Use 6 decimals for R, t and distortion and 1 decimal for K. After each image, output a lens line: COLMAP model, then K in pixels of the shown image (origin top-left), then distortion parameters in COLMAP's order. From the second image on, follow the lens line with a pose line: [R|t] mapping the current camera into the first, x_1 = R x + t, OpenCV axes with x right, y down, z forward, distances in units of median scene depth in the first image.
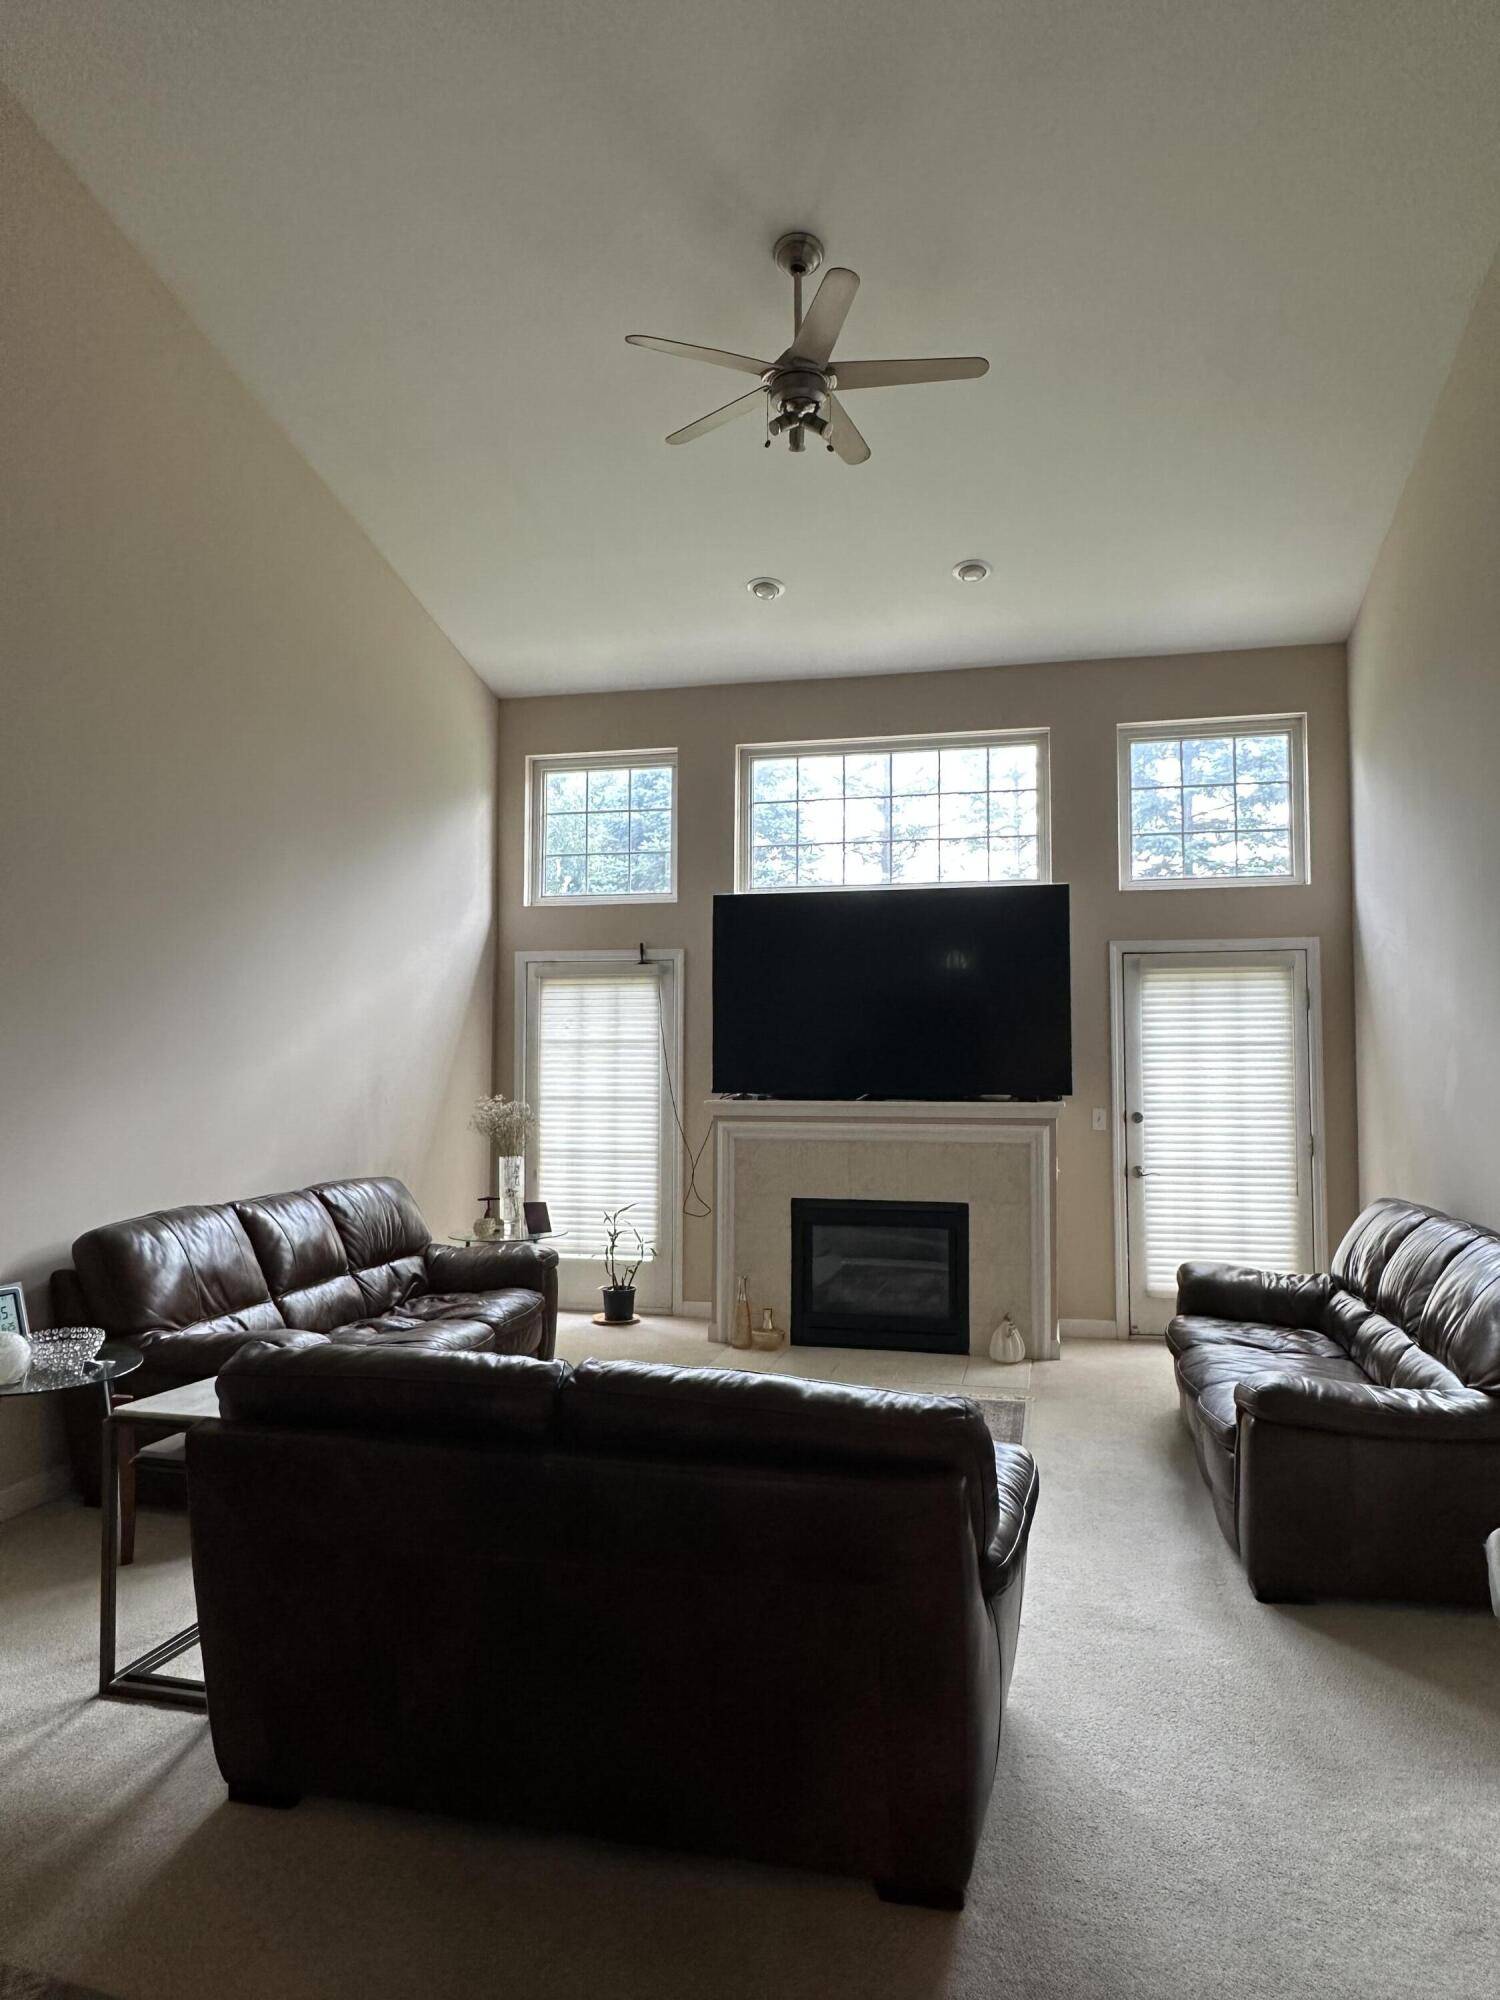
lens RADIAL K [[1325.3, 0, 750.0], [0, 1325.3, 1000.0], [0, 0, 1]] dist [-0.007004, 0.007905]
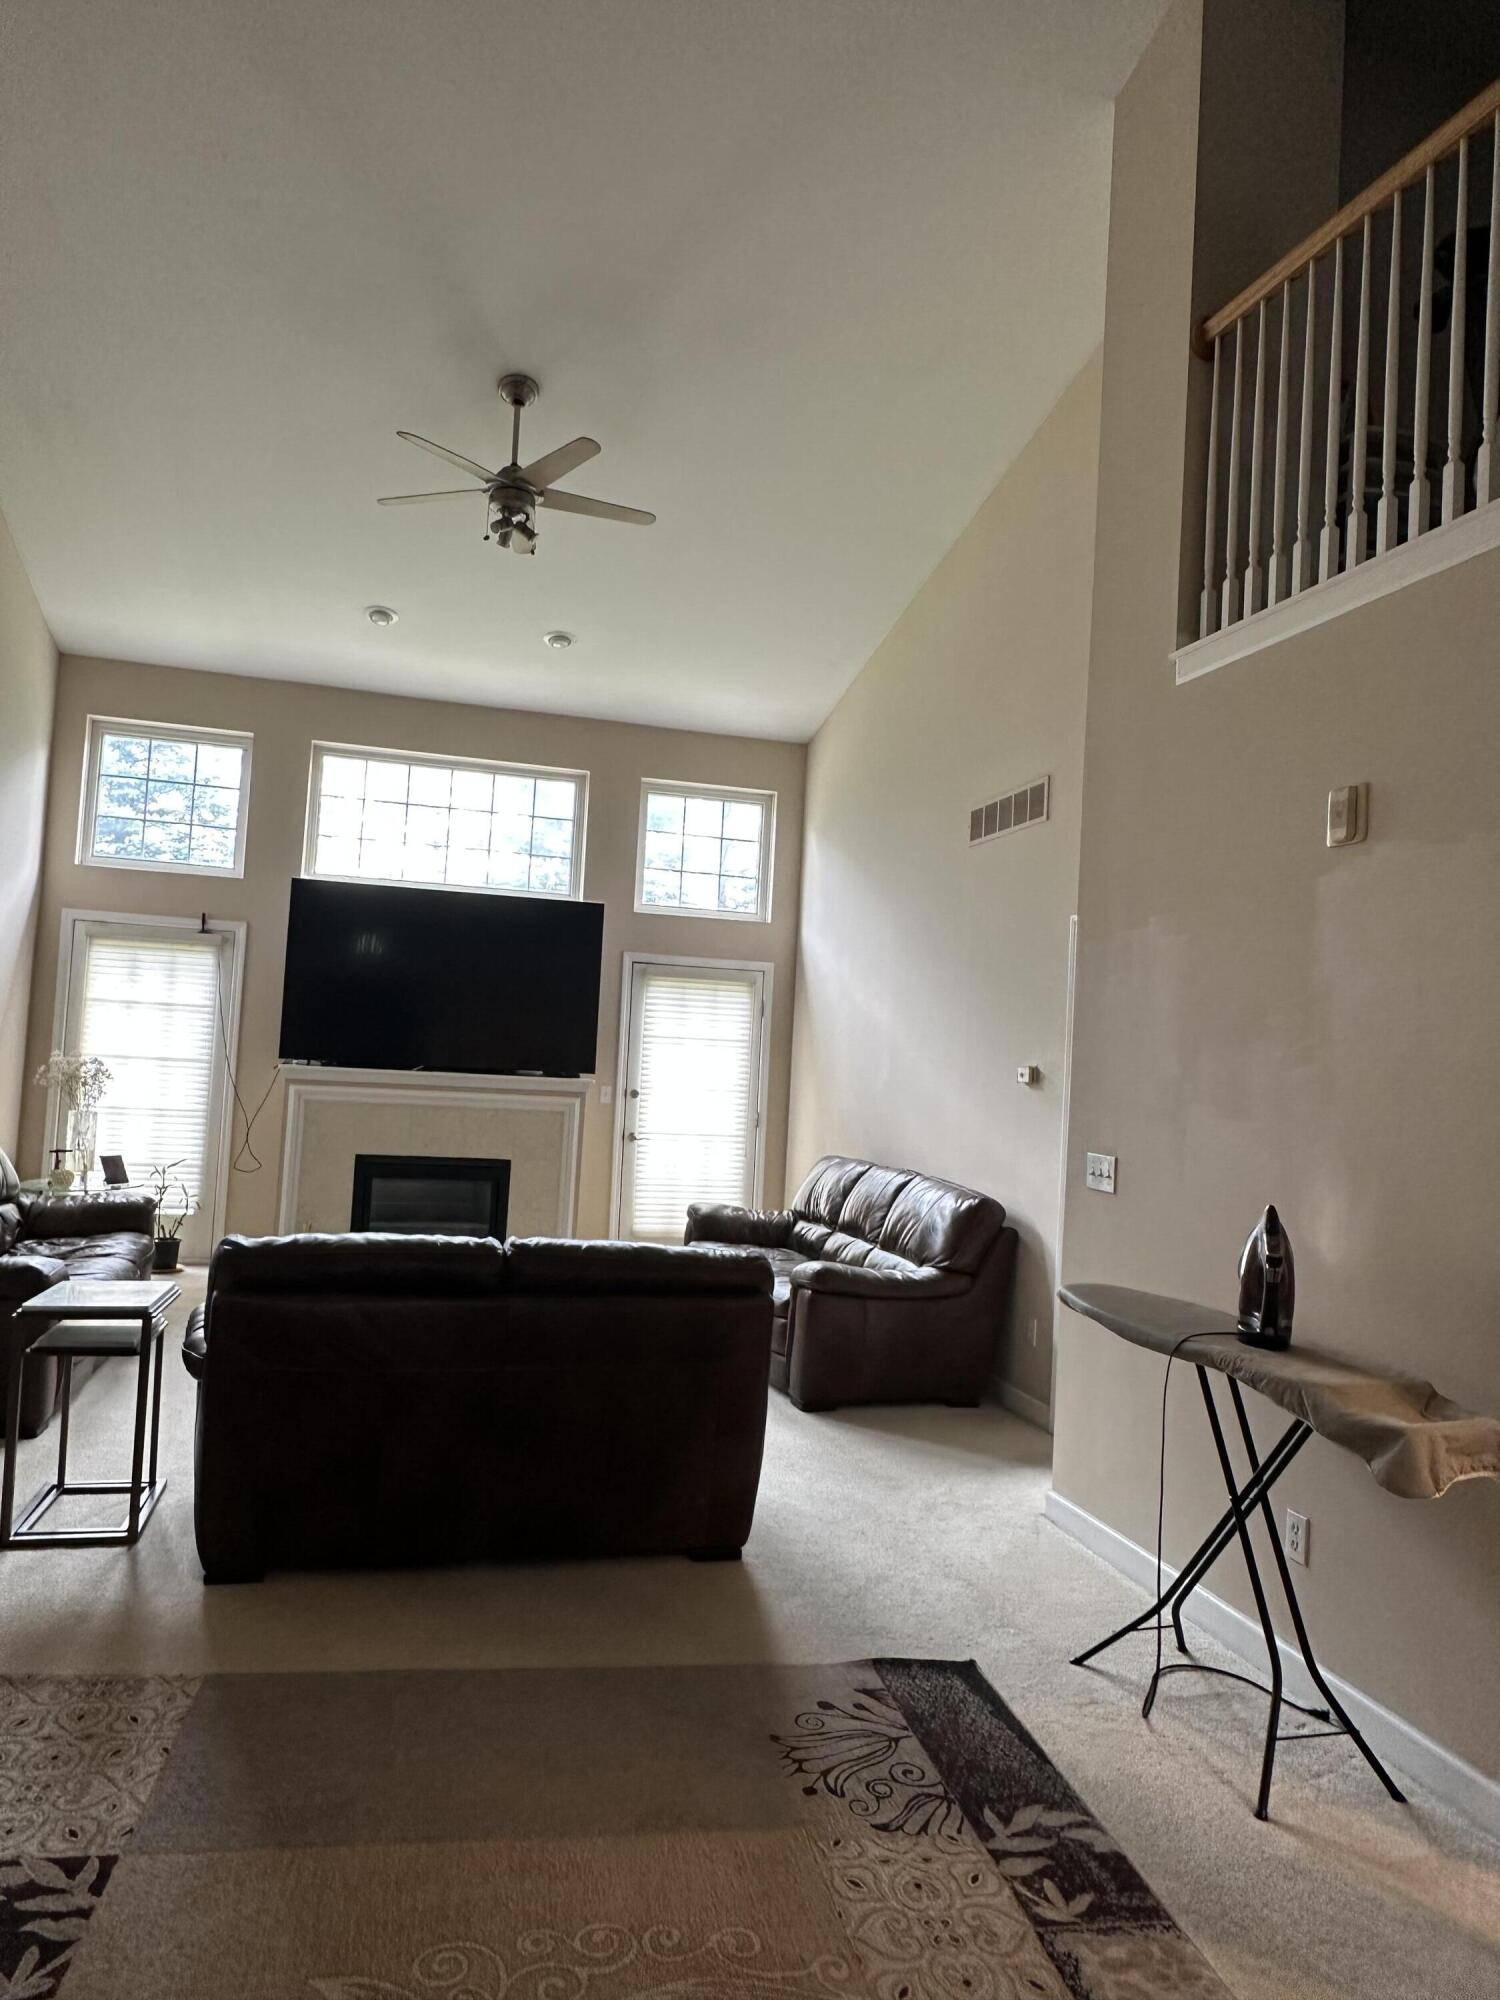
lens RADIAL K [[1325.3, 0, 750.0], [0, 1325.3, 1000.0], [0, 0, 1]] dist [-0.007004, 0.007905]
pose [[0.869854, 0.069056, 0.488452, -0.234411], [-0.075035, 0.997154, -0.007350, 0.001308], [-0.487569, -0.030257, 0.872560, -0.144979]]
